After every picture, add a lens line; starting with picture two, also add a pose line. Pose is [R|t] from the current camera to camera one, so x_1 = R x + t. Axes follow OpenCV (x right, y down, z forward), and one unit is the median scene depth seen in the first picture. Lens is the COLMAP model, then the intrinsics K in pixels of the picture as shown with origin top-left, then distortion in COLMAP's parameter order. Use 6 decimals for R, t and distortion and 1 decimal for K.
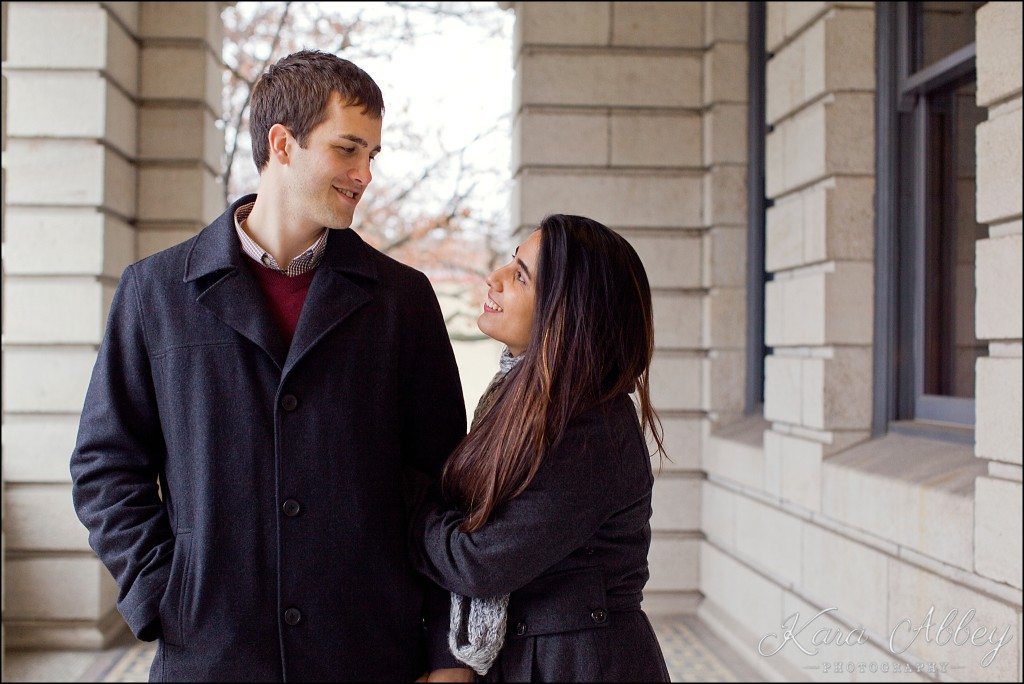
lens RADIAL K [[1638.8, 0, 514.2], [0, 1638.8, 338.0], [0, 0, 1]] dist [-0.037421, 0.000000]
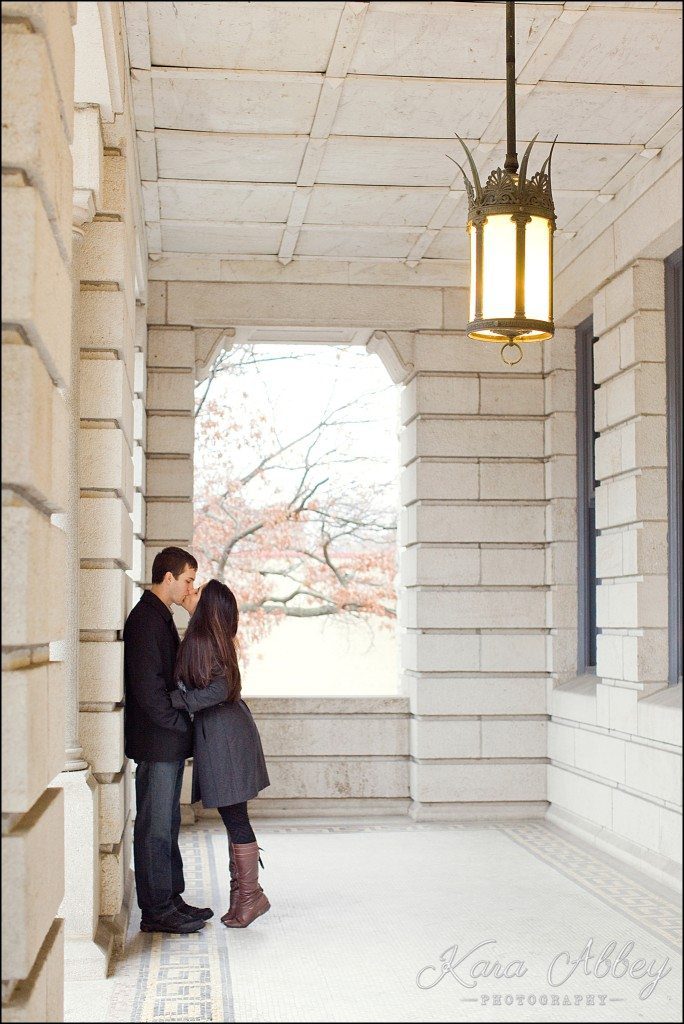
lens RADIAL K [[1638.8, 0, 341.3], [0, 1638.8, 517.6], [0, 0, 1]] dist [-0.037421, 0.000000]
pose [[0.999714, -0.004018, 0.023559, -0.102868], [0.005299, 0.998495, -0.054588, -0.013360], [-0.023304, 0.054697, 0.998231, -0.444727]]
